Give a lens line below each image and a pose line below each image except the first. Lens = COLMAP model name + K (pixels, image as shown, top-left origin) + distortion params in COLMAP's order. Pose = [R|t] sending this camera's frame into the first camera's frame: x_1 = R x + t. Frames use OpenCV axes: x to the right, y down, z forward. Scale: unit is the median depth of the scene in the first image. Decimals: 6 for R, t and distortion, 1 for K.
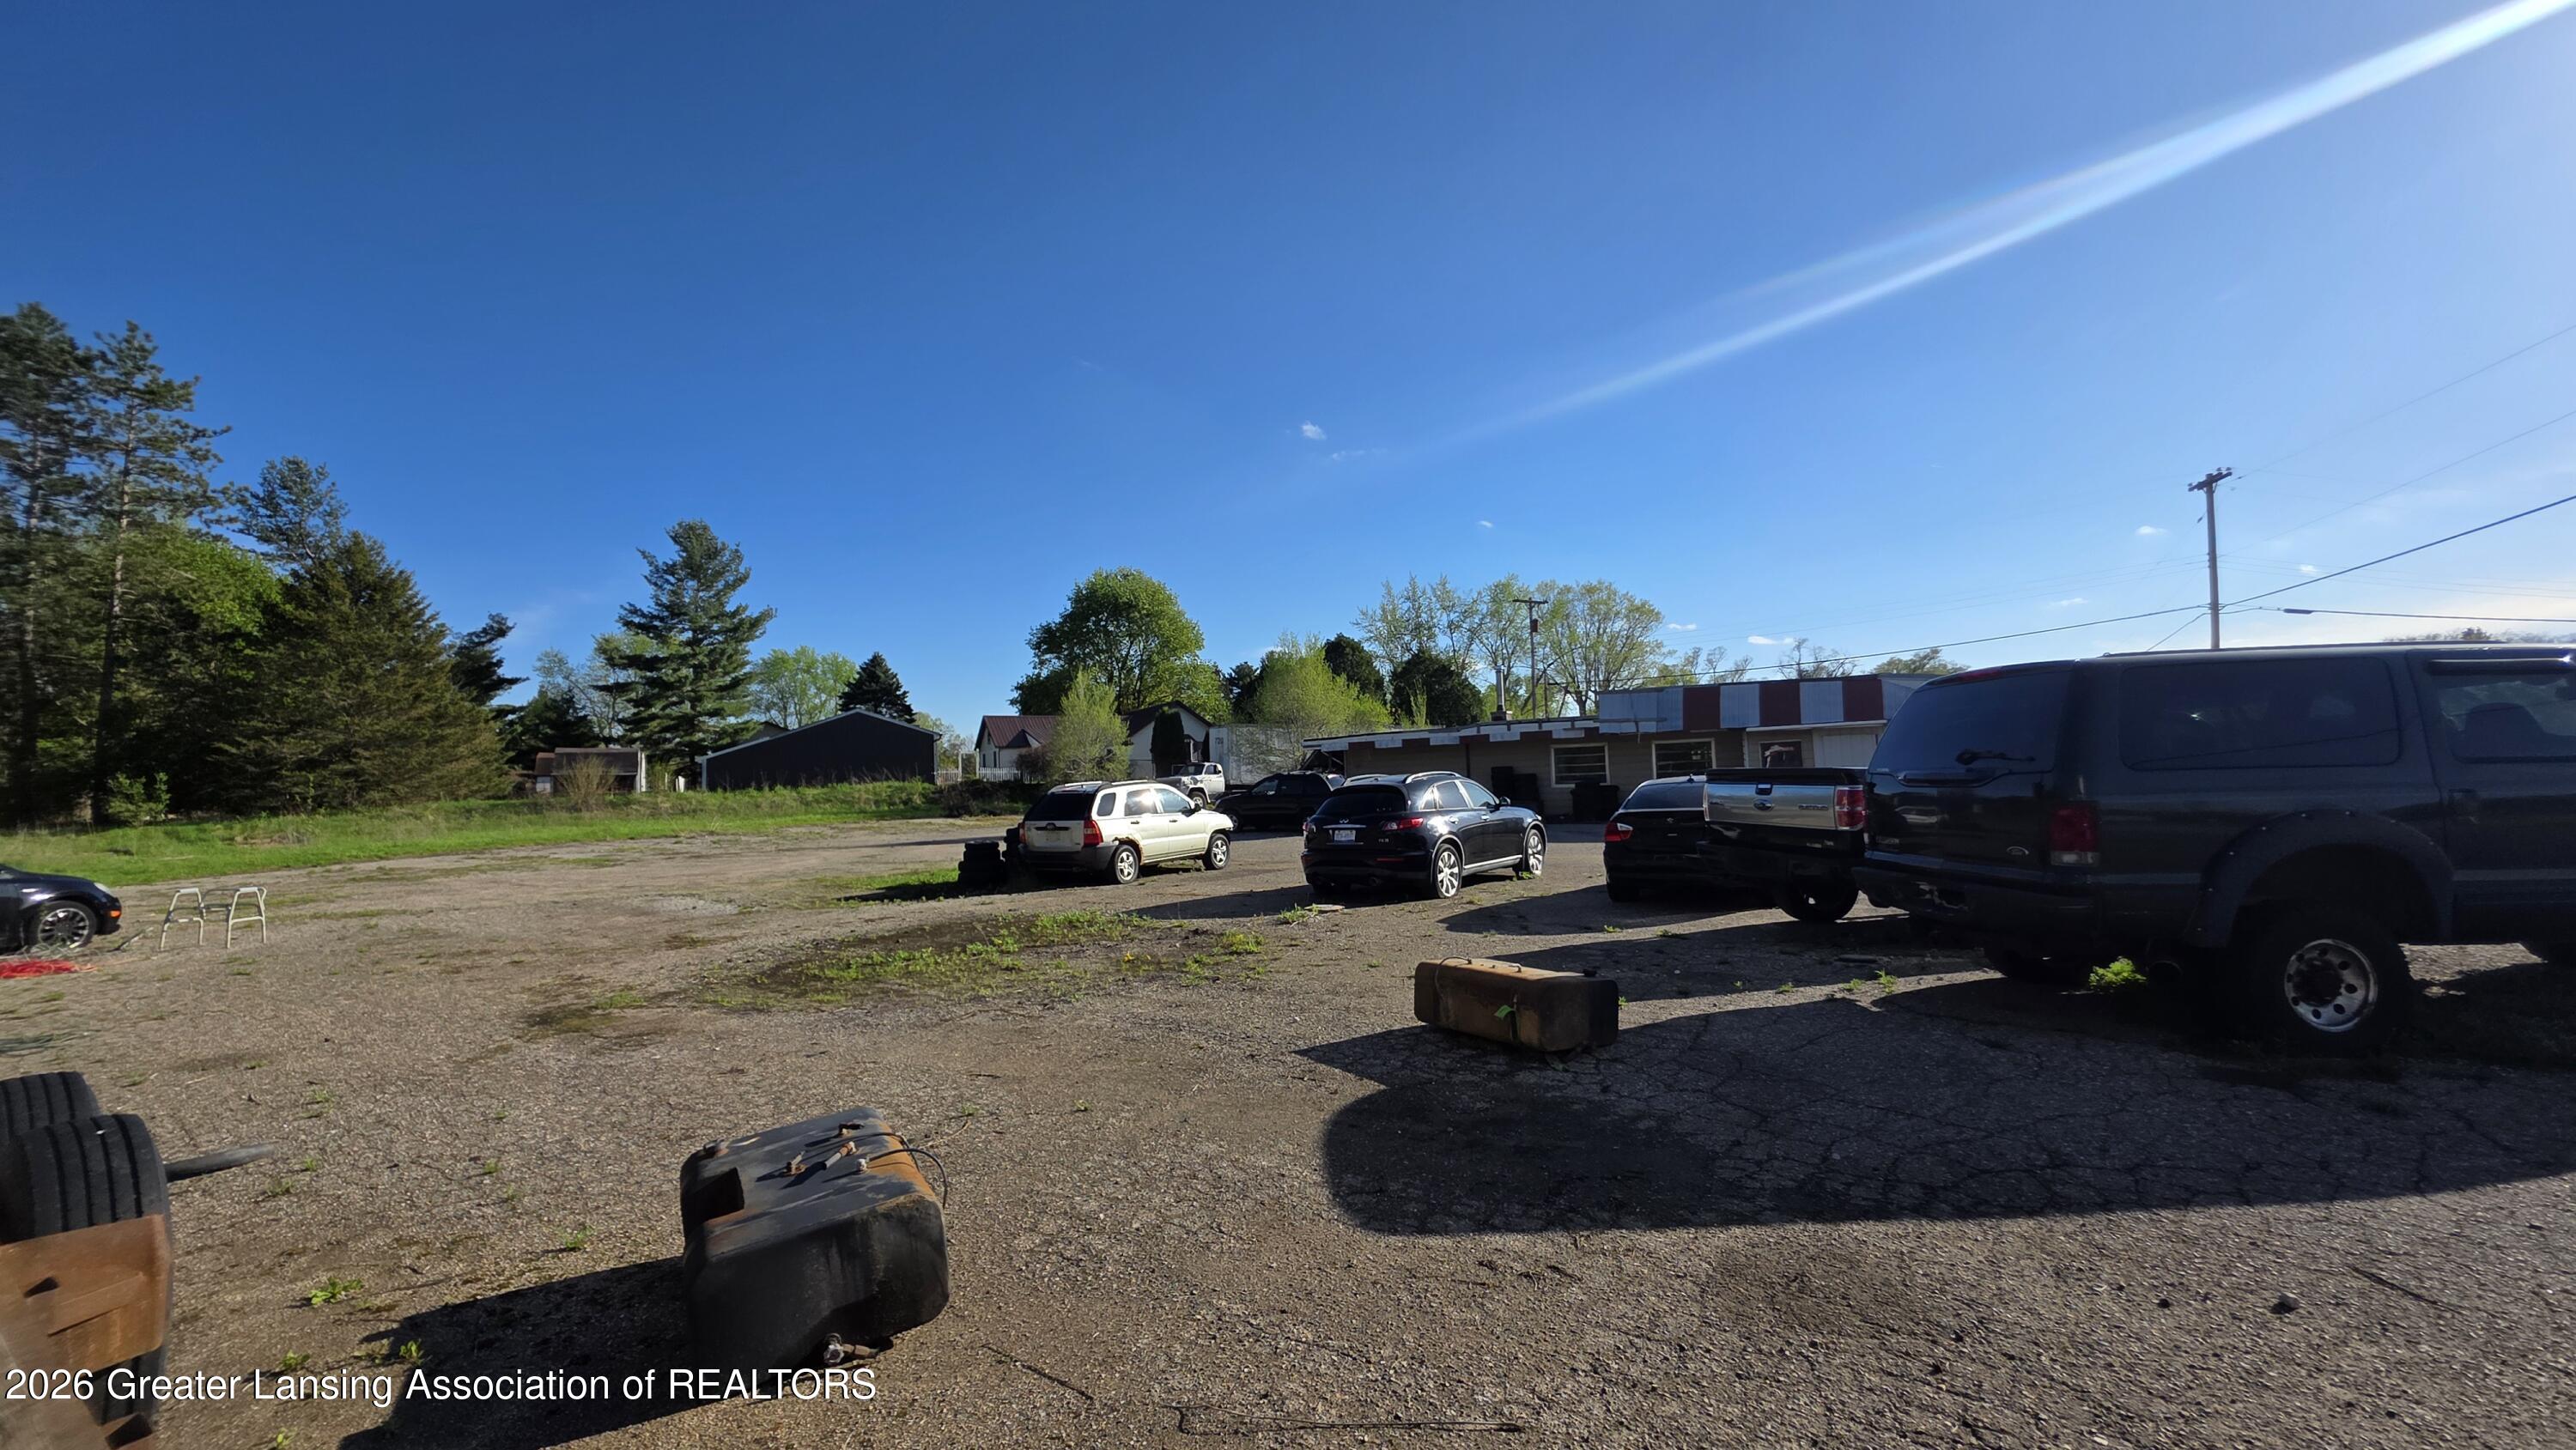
lens RADIAL K [[1030.8, 0, 1280.8], [0, 1030.8, 721.7], [0, 0, 1]] dist [0.001008, 0.000130]
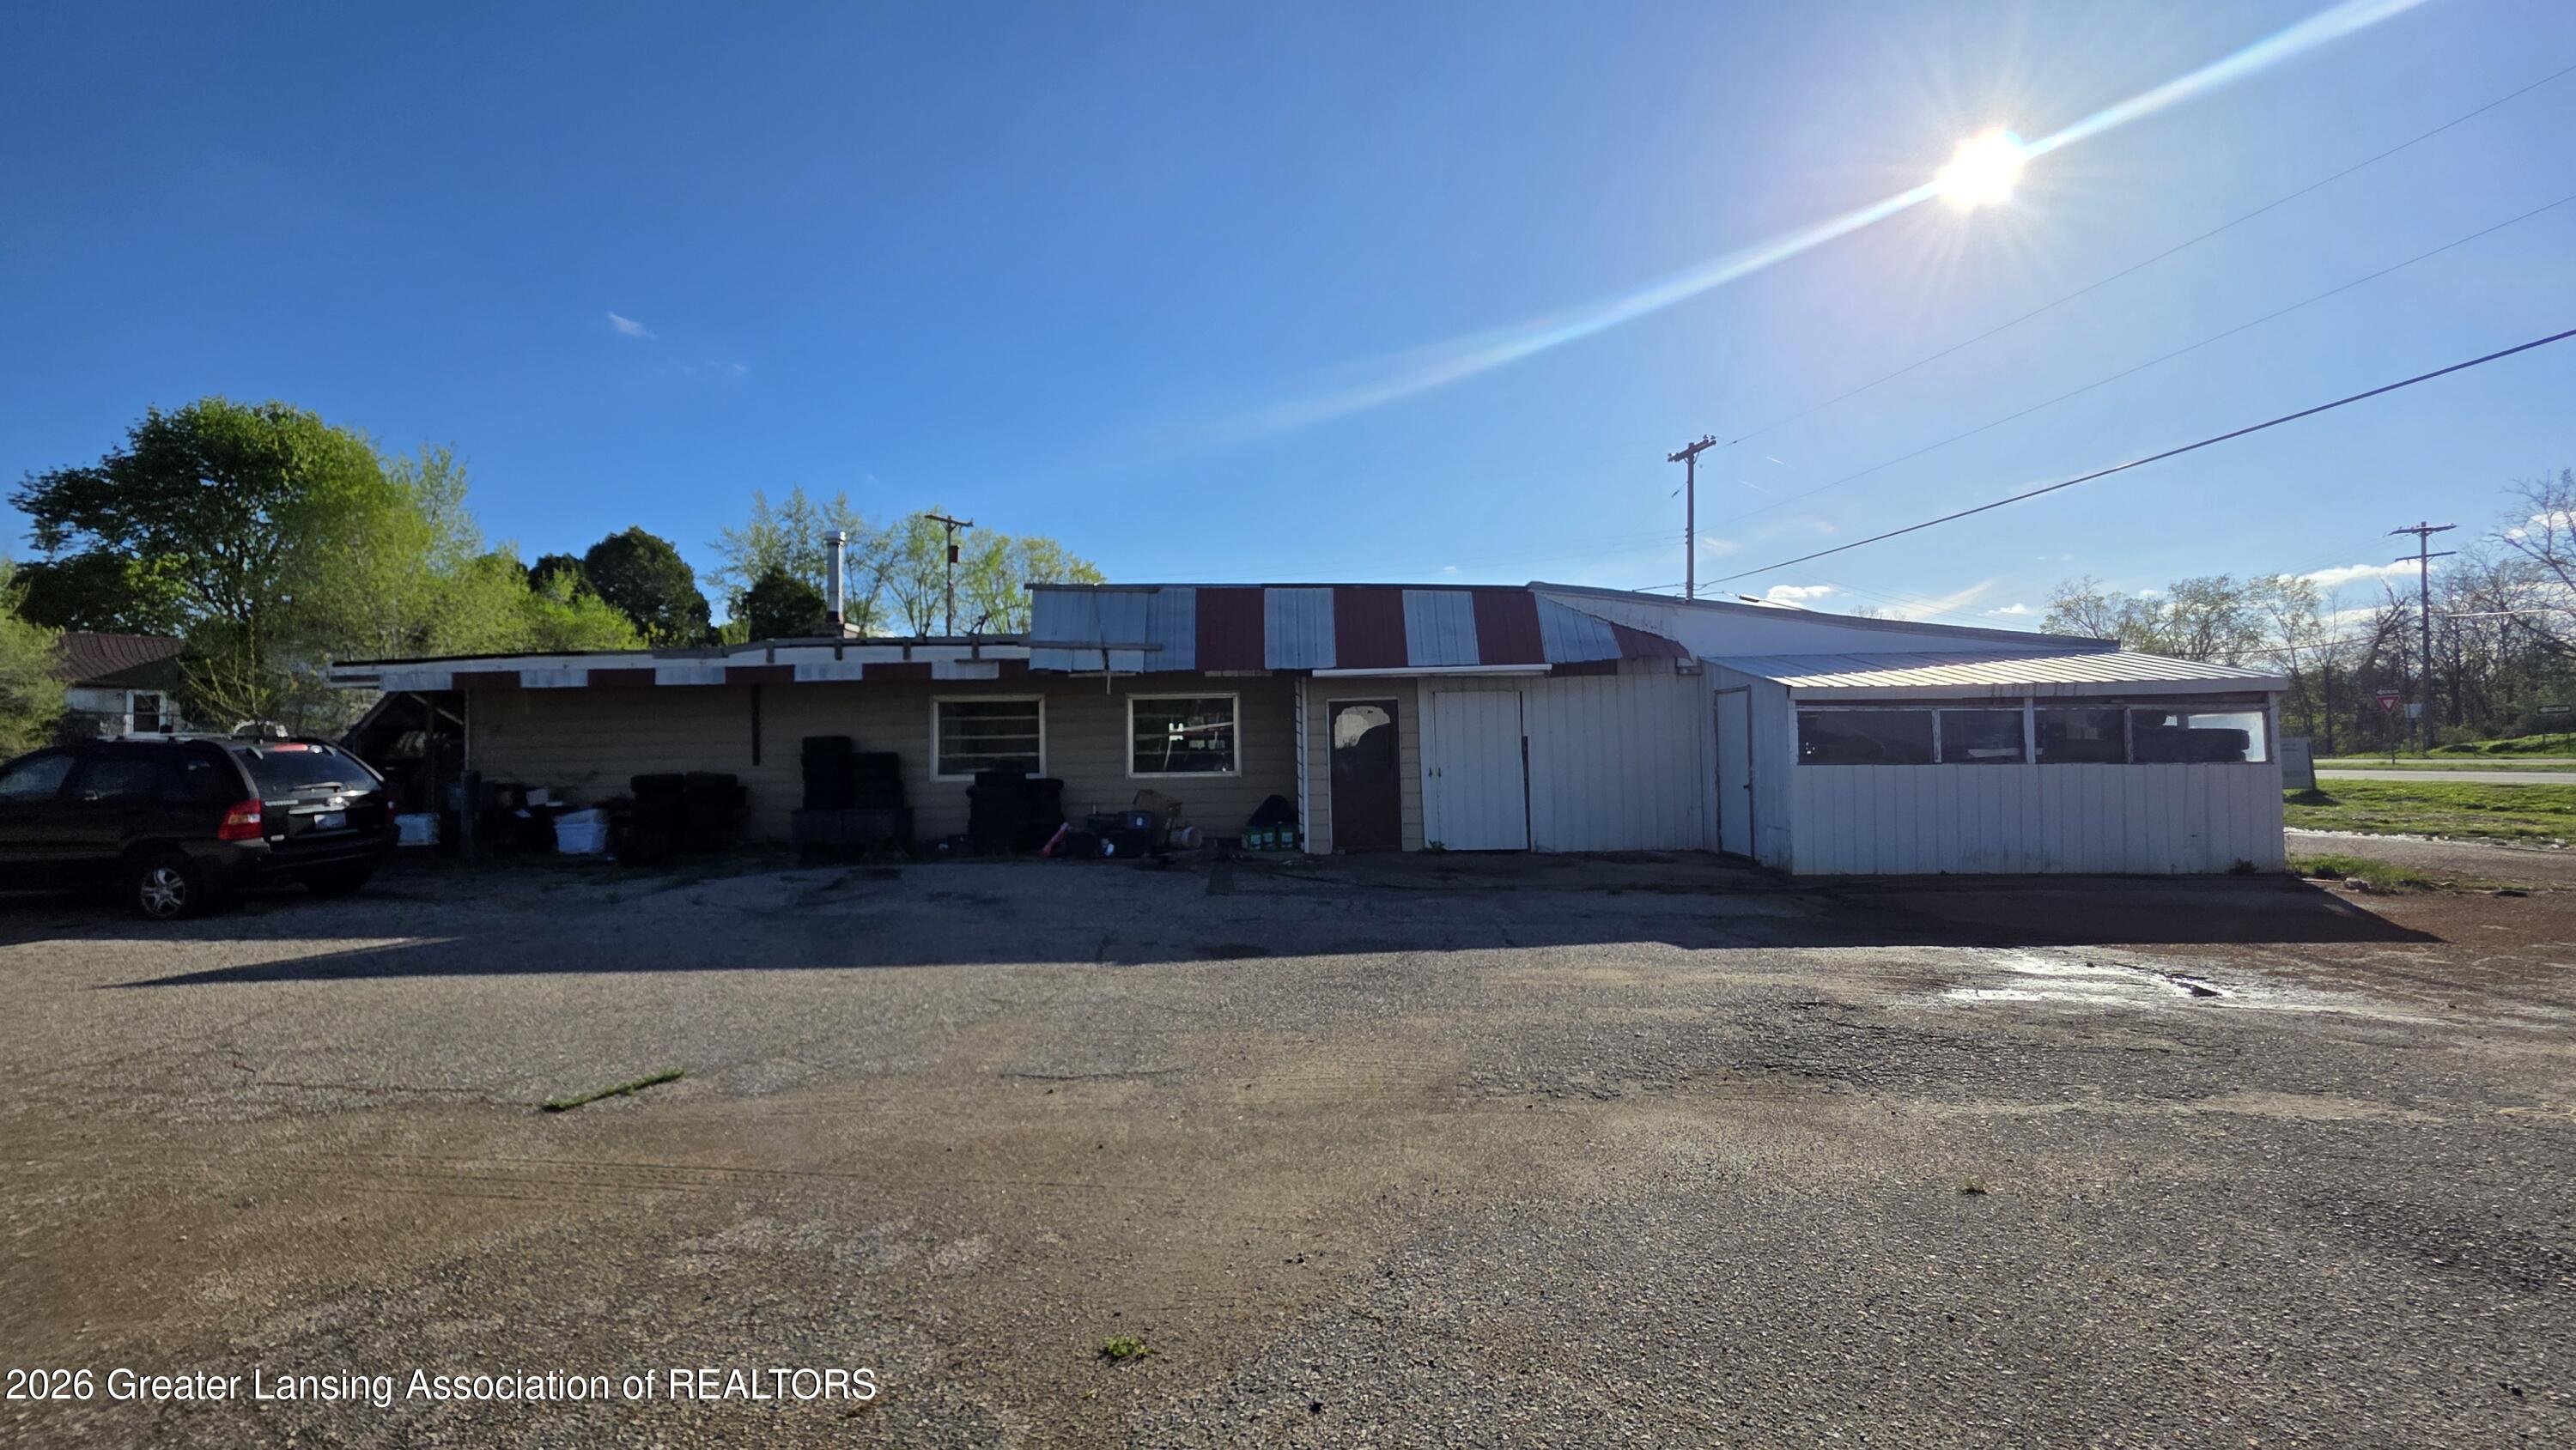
lens RADIAL K [[1035.0, 0, 1279.9], [0, 1035.0, 717.7], [0, 0, 1]] dist [-0.000389, 0.000660]
pose [[0.861433, 0.035329, 0.506642, 0.111652], [-0.042557, 0.999090, 0.002692, 0.017951], [-0.506086, -0.023880, 0.862152, 0.352392]]
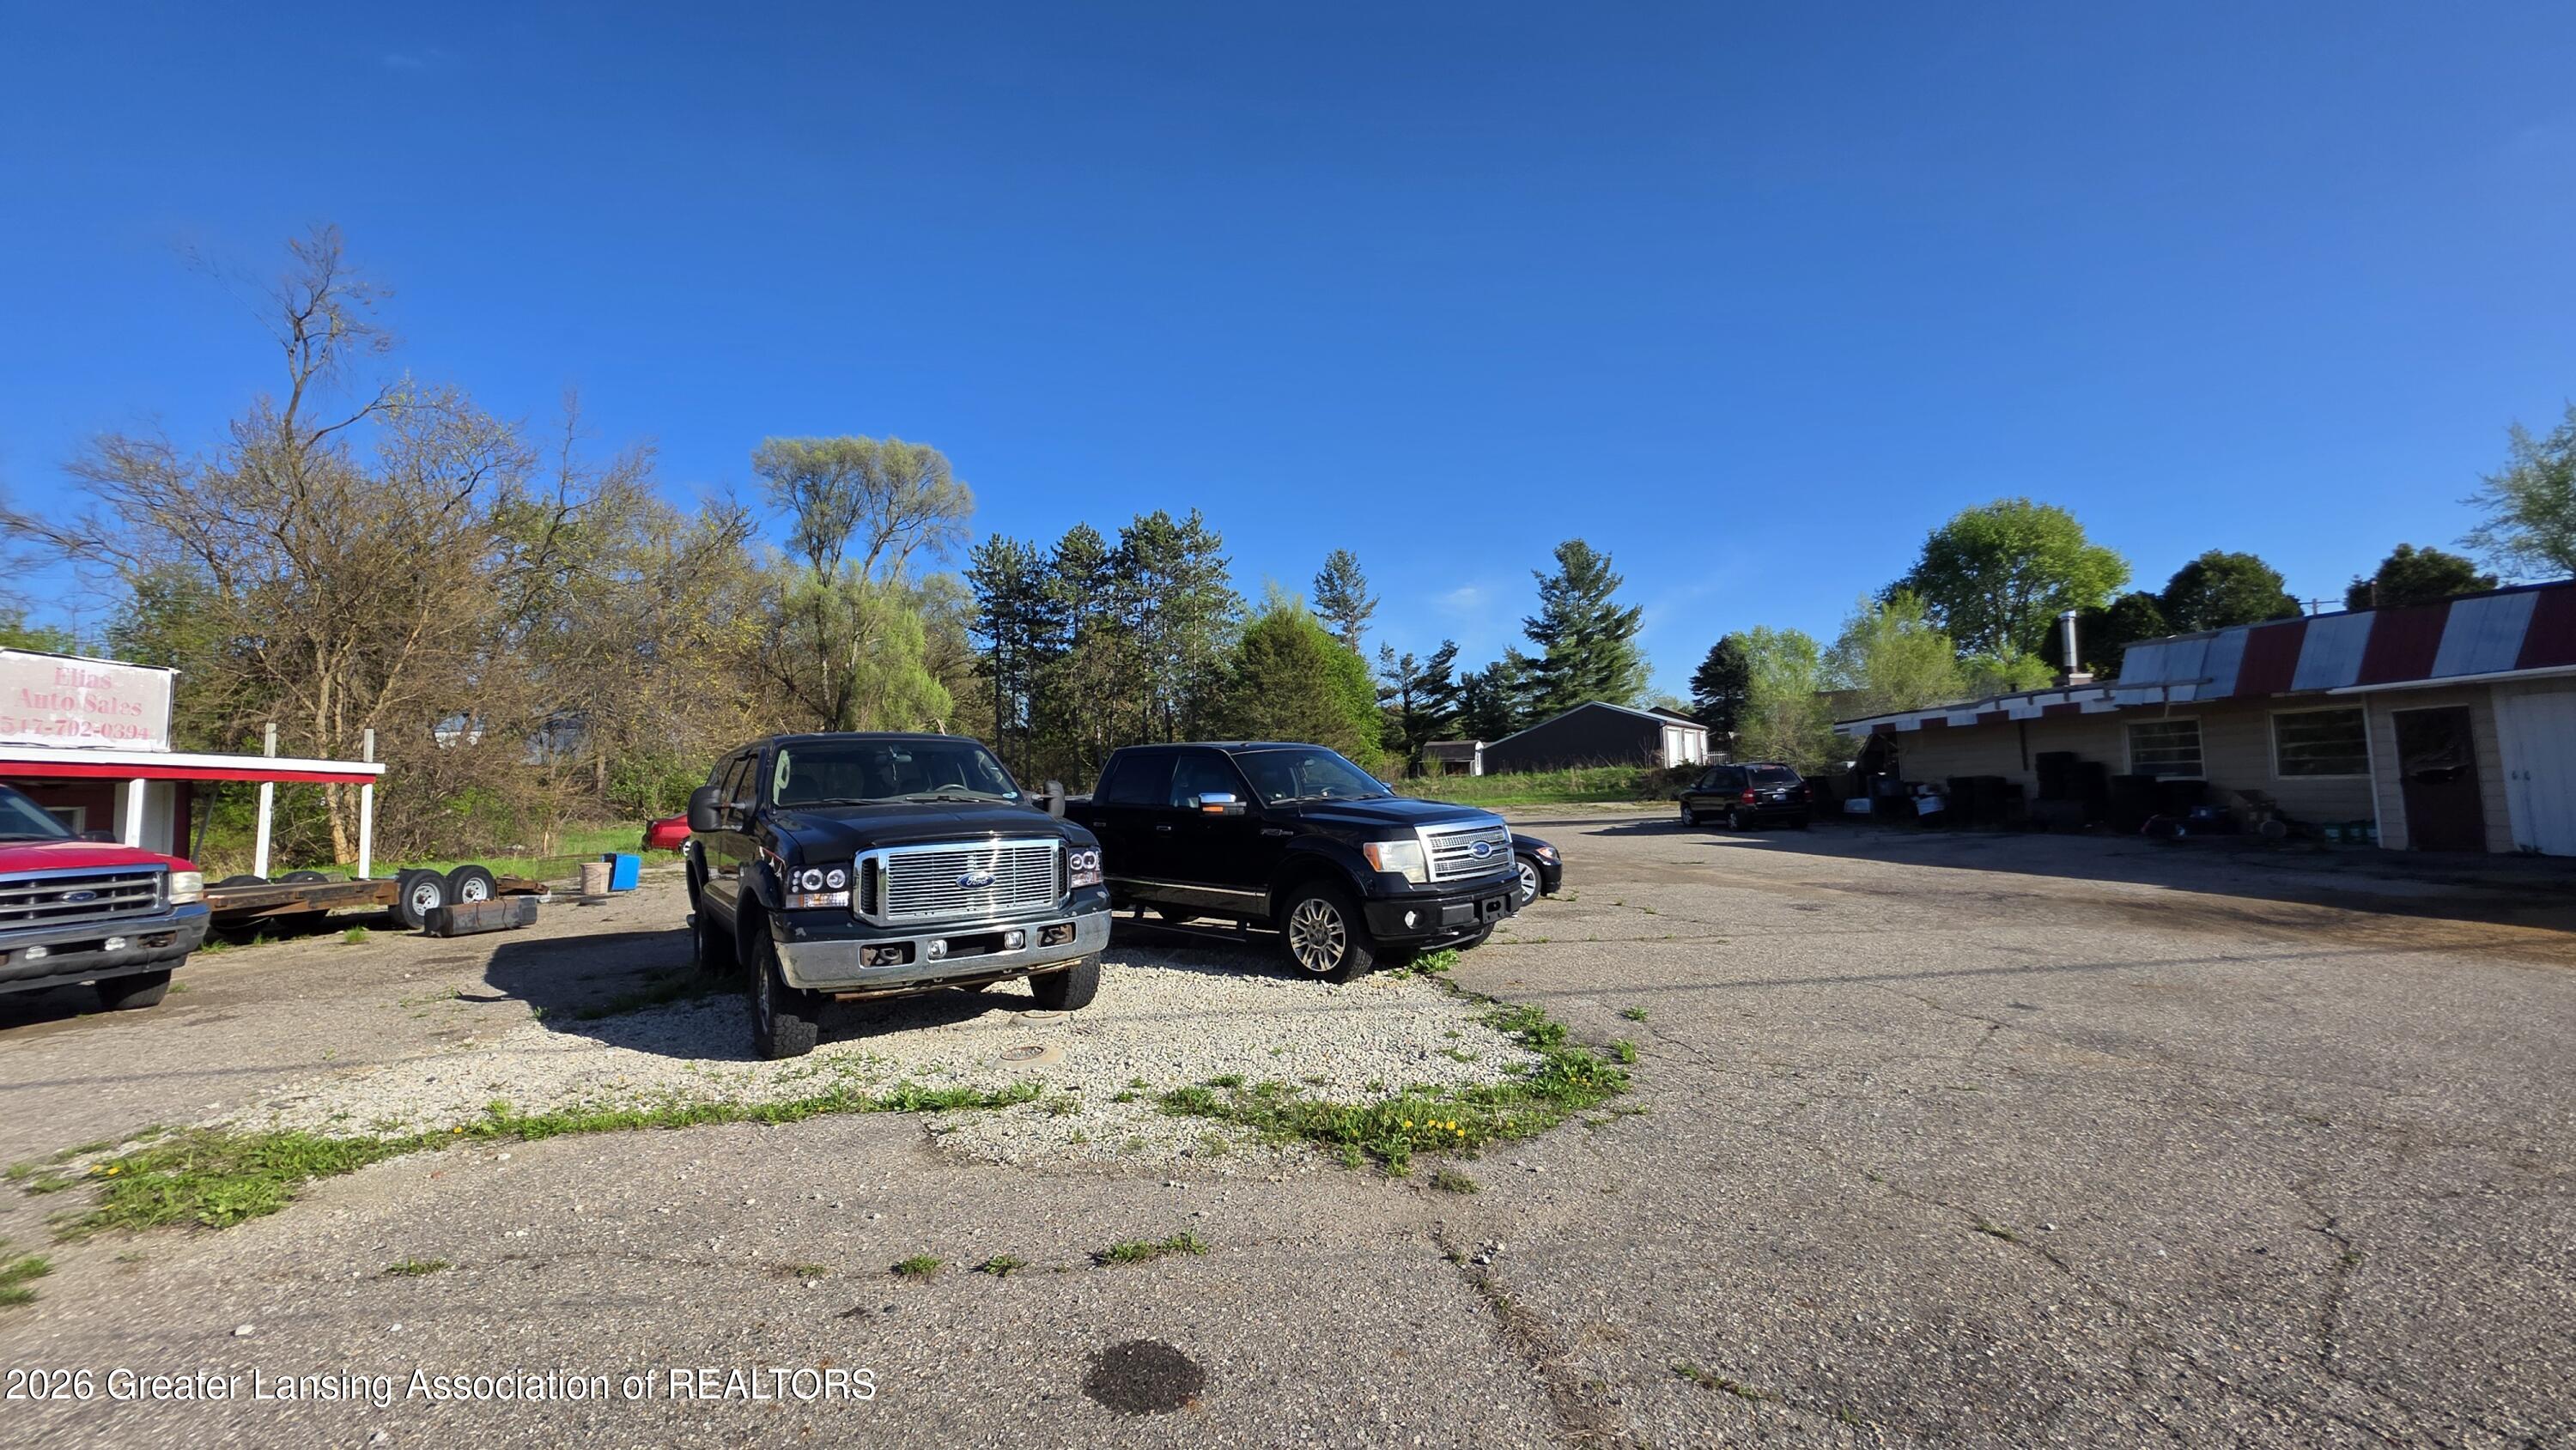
lens RADIAL K [[1030.8, 0, 1280.8], [0, 1030.8, 721.7], [0, 0, 1]] dist [0.001008, 0.000130]
pose [[0.575258, -0.040751, -0.816956, 0.366892], [0.062320, 0.998039, -0.005901, -0.005852], [0.815594, -0.047518, 0.576669, 0.097463]]
